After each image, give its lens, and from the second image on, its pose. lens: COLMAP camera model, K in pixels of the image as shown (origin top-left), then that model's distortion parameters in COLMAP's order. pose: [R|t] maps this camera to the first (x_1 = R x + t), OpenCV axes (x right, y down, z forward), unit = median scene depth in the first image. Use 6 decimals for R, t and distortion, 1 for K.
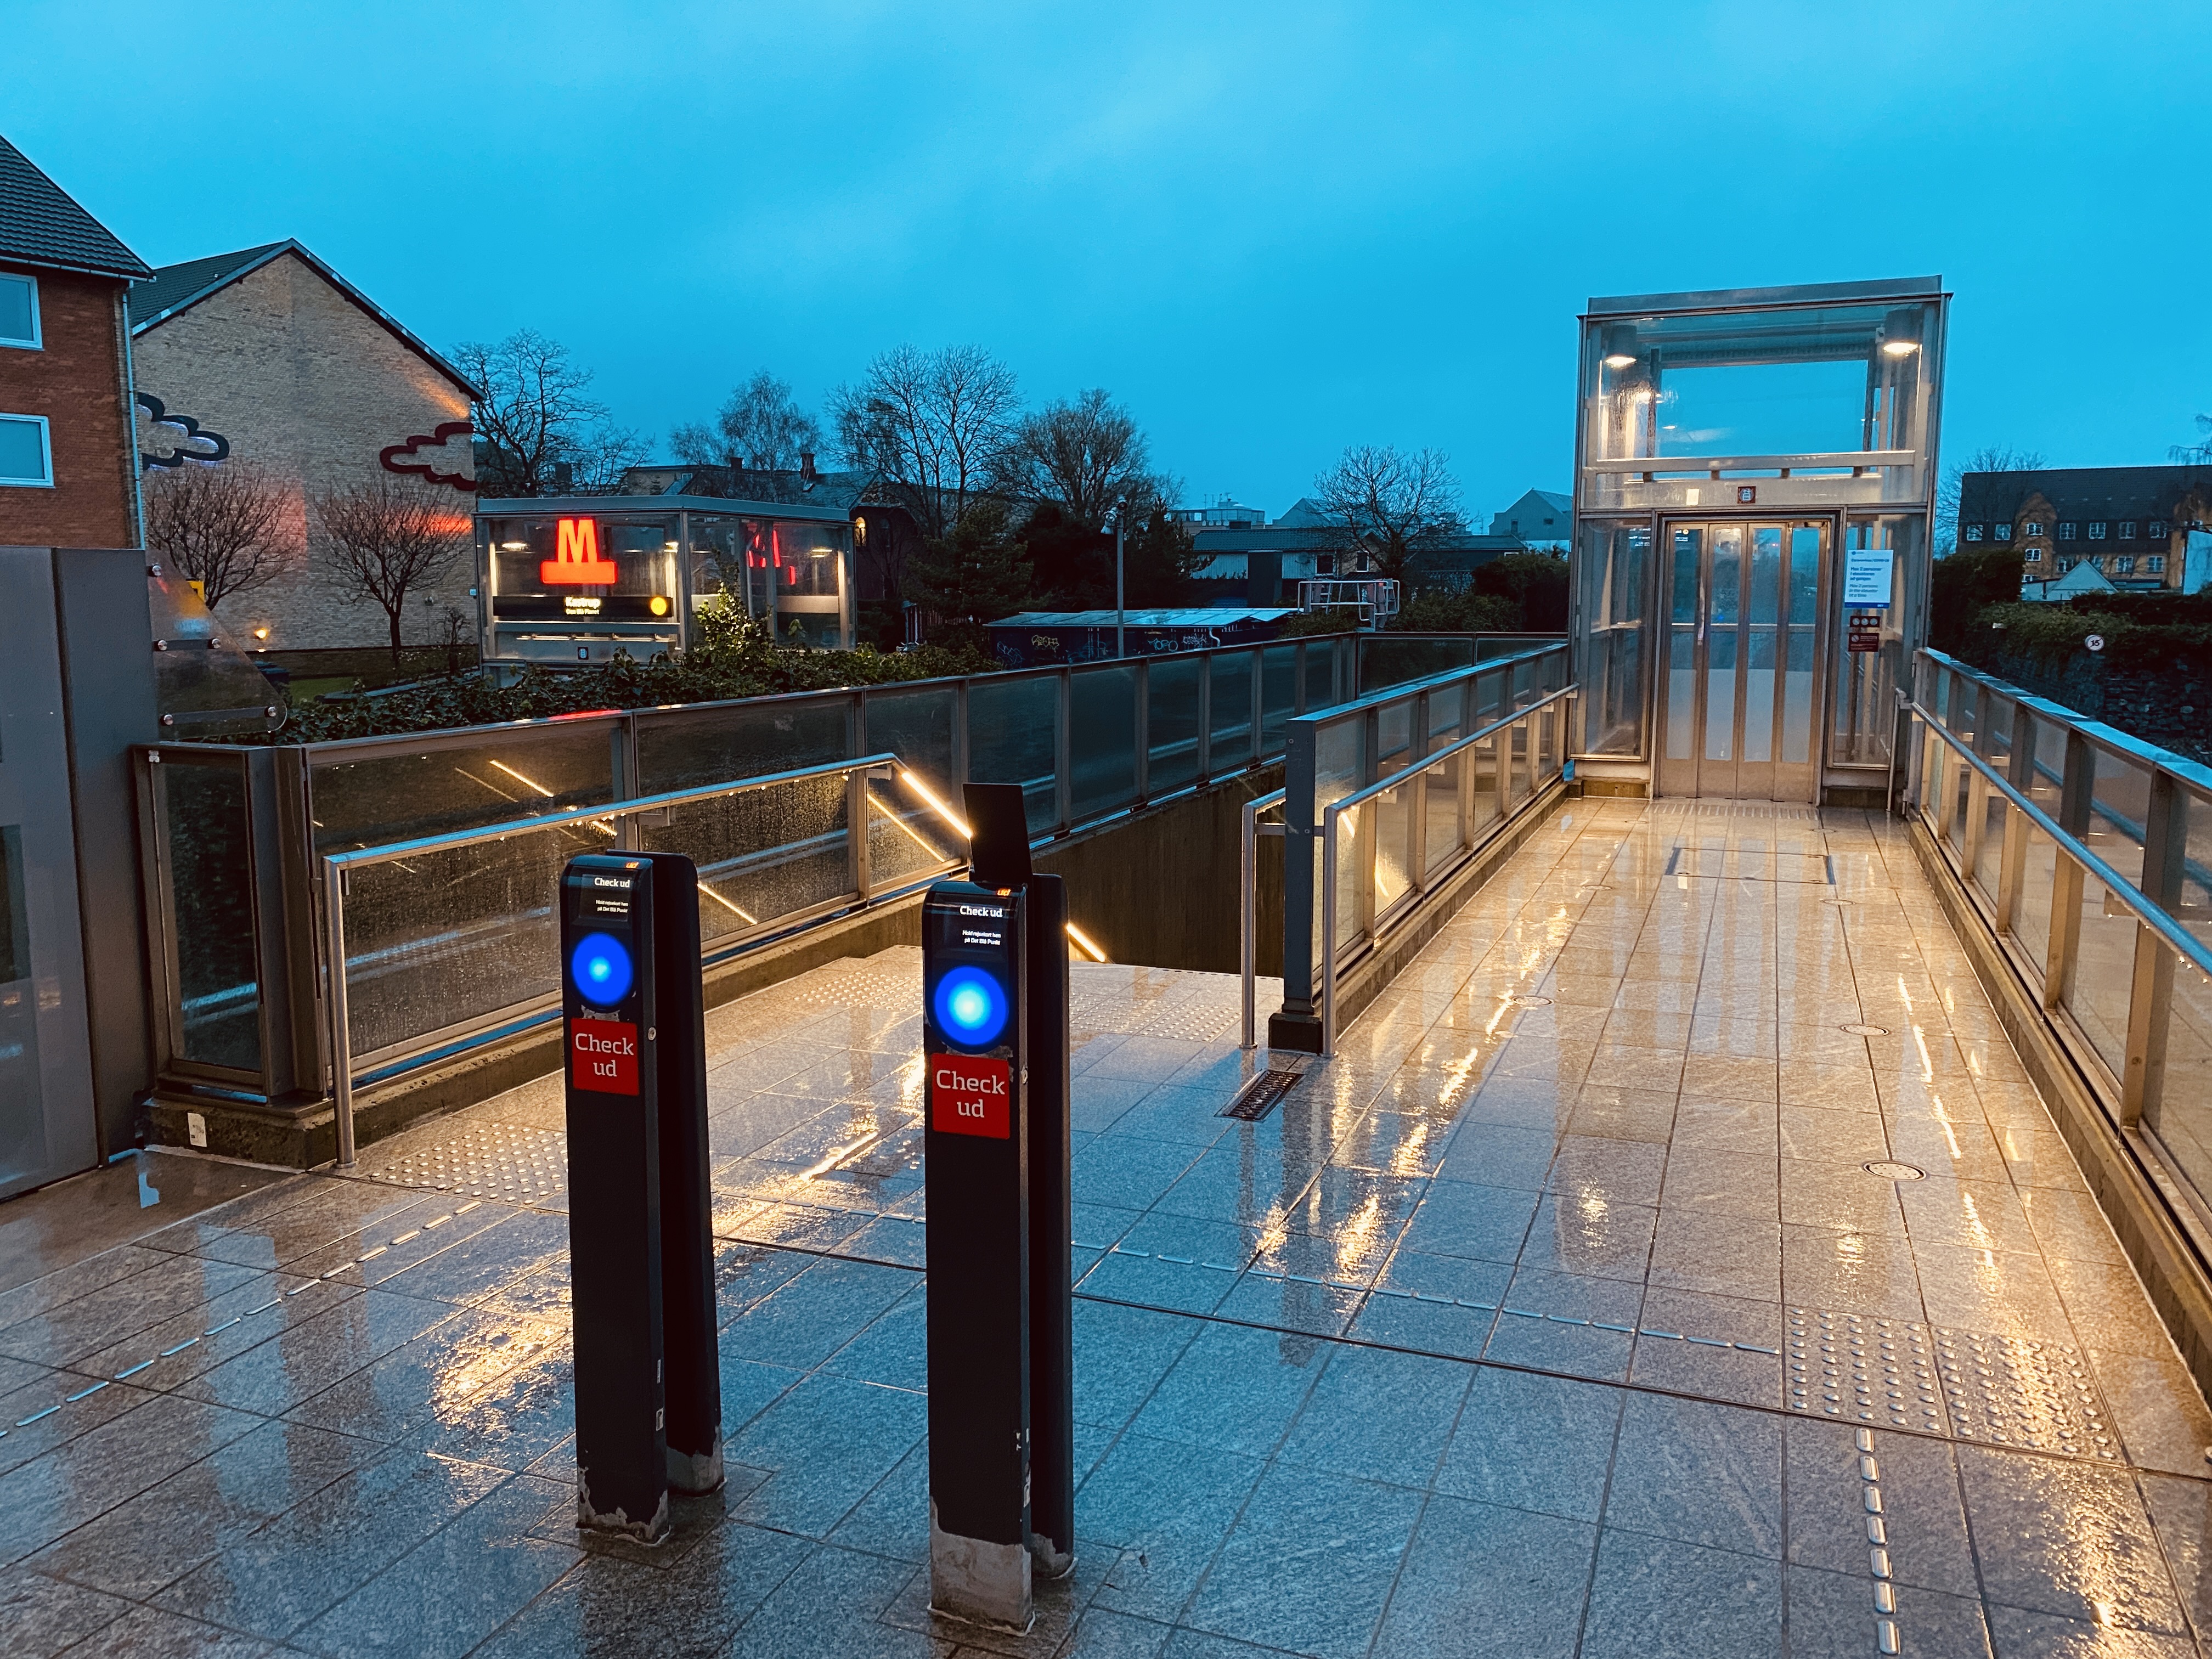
lens RADIAL K [[1673.9, 0, 1114.8], [0, 1673.9, 820.0], [0, 0, 1]] dist [0.070296, -0.103435]
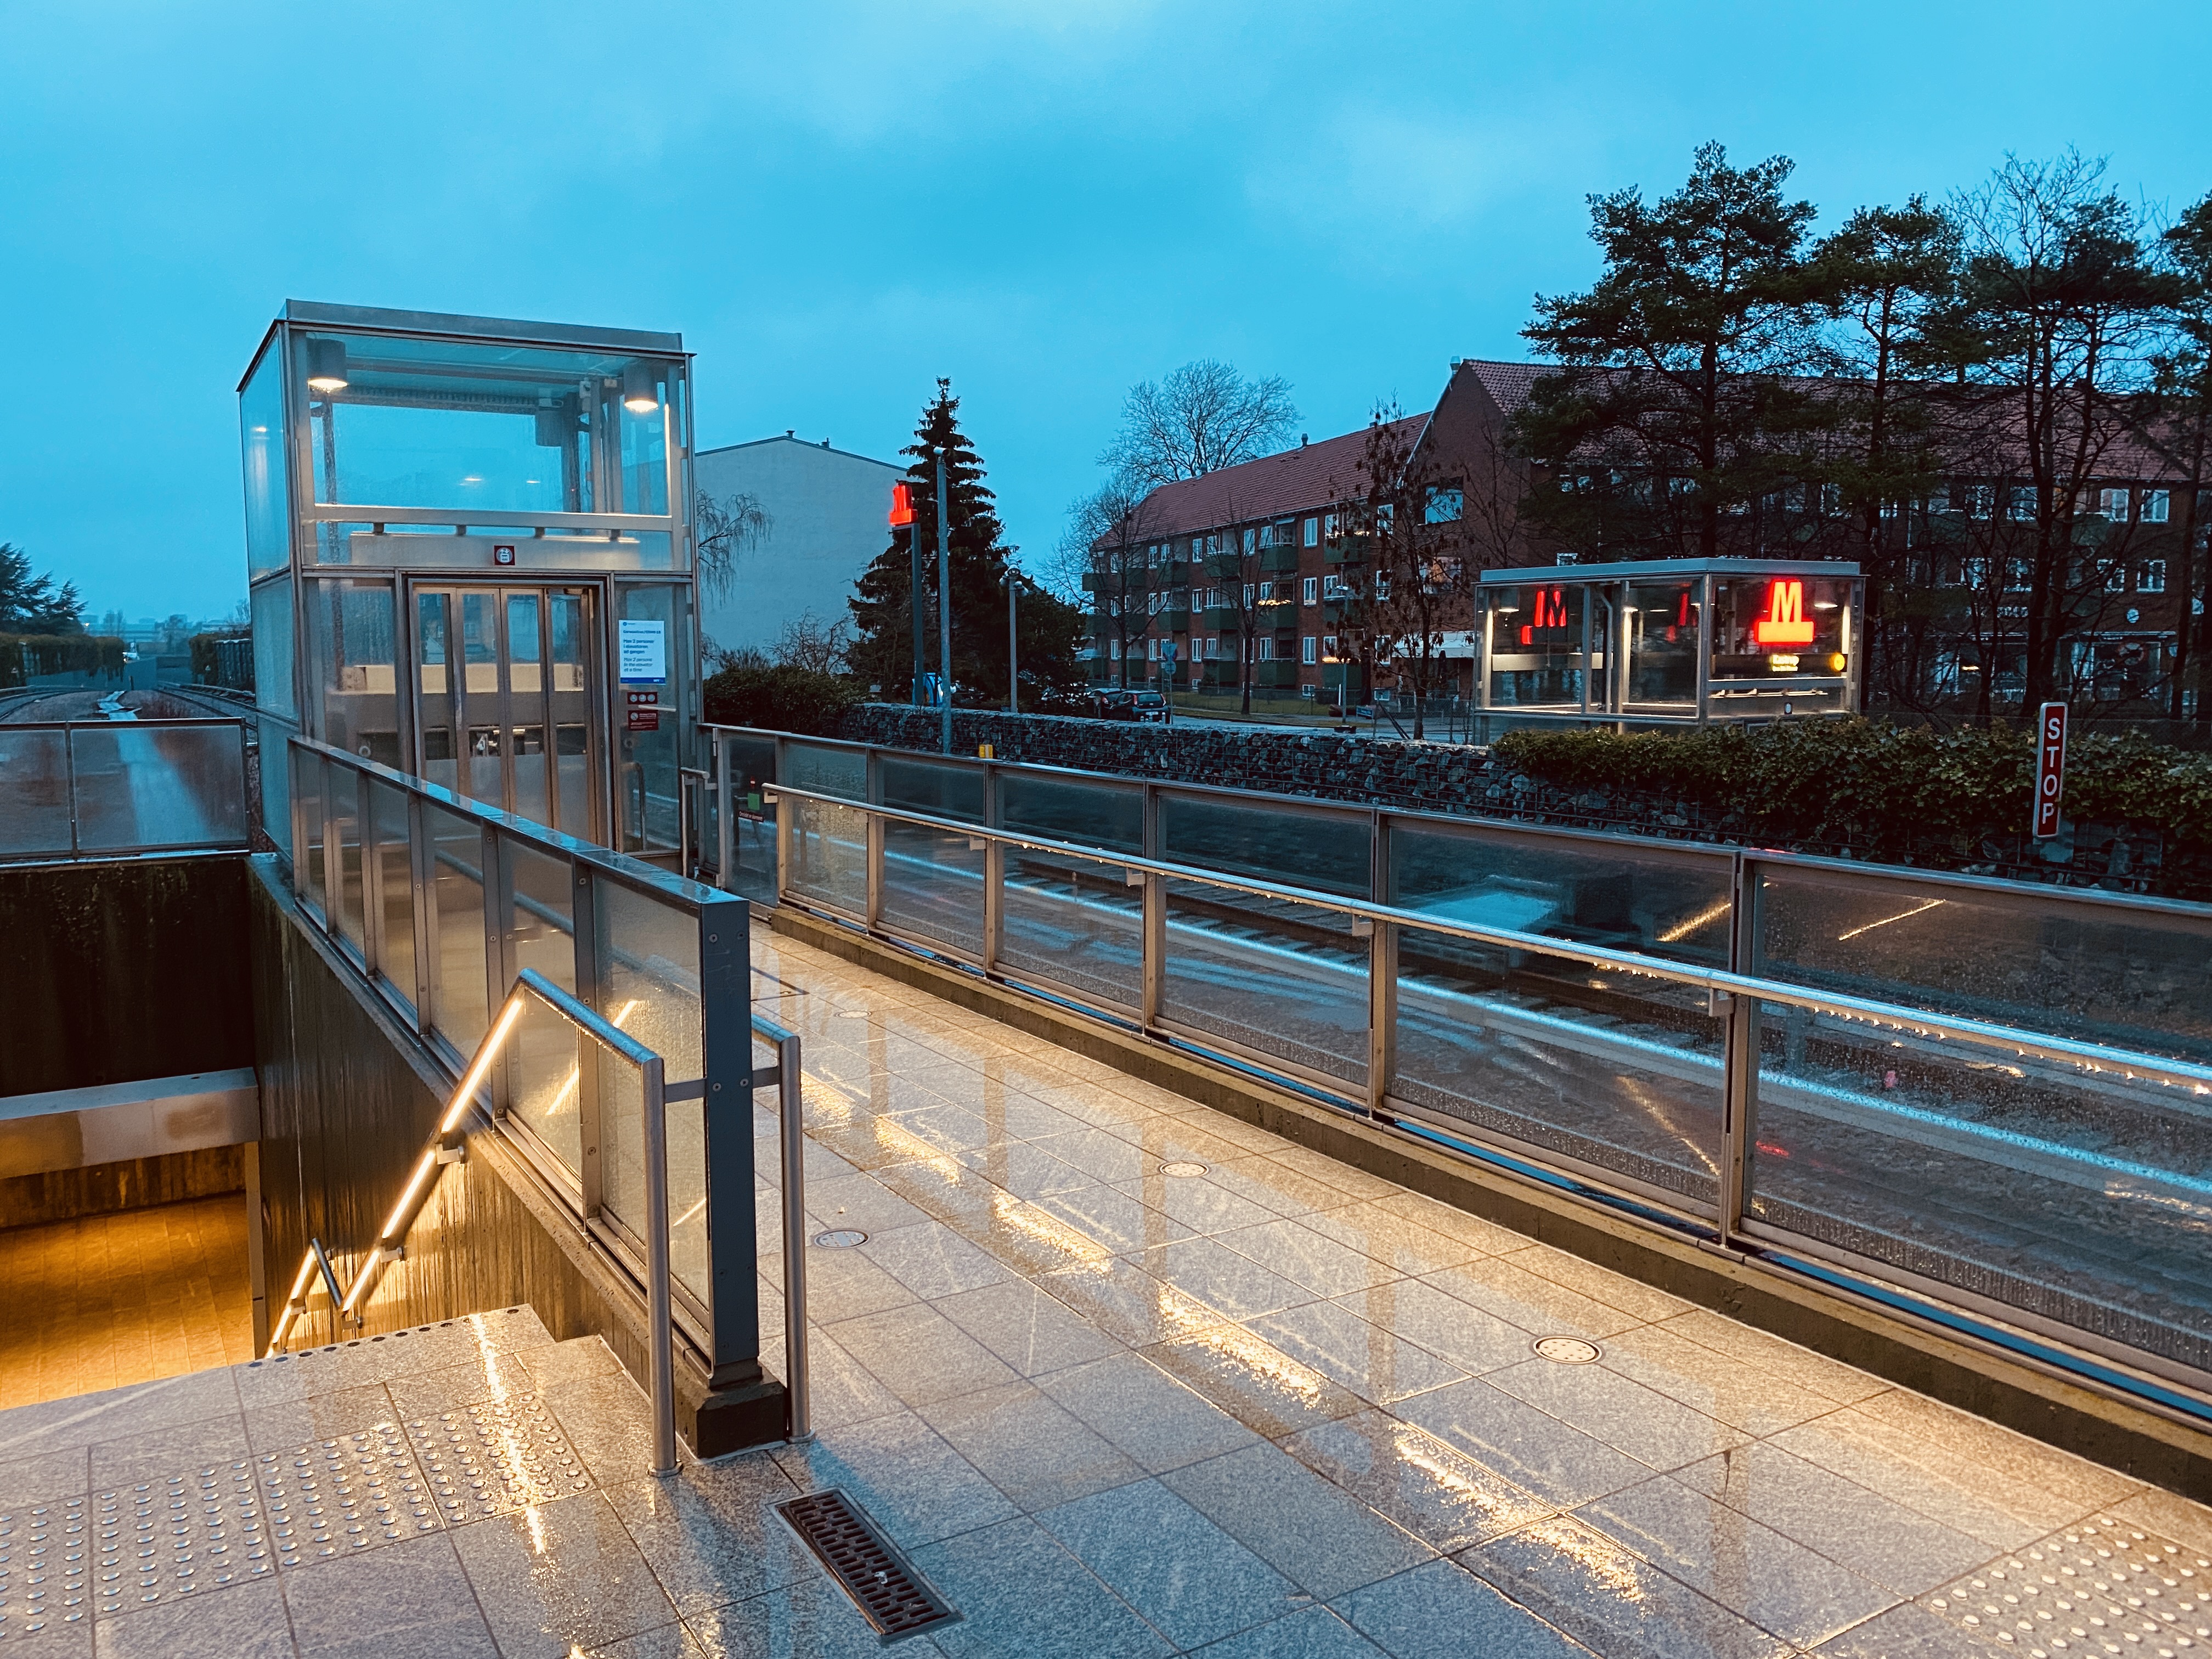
lens RADIAL K [[1673.9, 0, 1094.7], [0, 1673.9, 832.3], [0, 0, 1]] dist [0.070296, -0.103435]
pose [[0.623755, -0.093219, 0.776041, -0.123000], [0.117288, 0.992784, 0.024981, -0.038345], [-0.772769, 0.075438, 0.630188, 0.234743]]
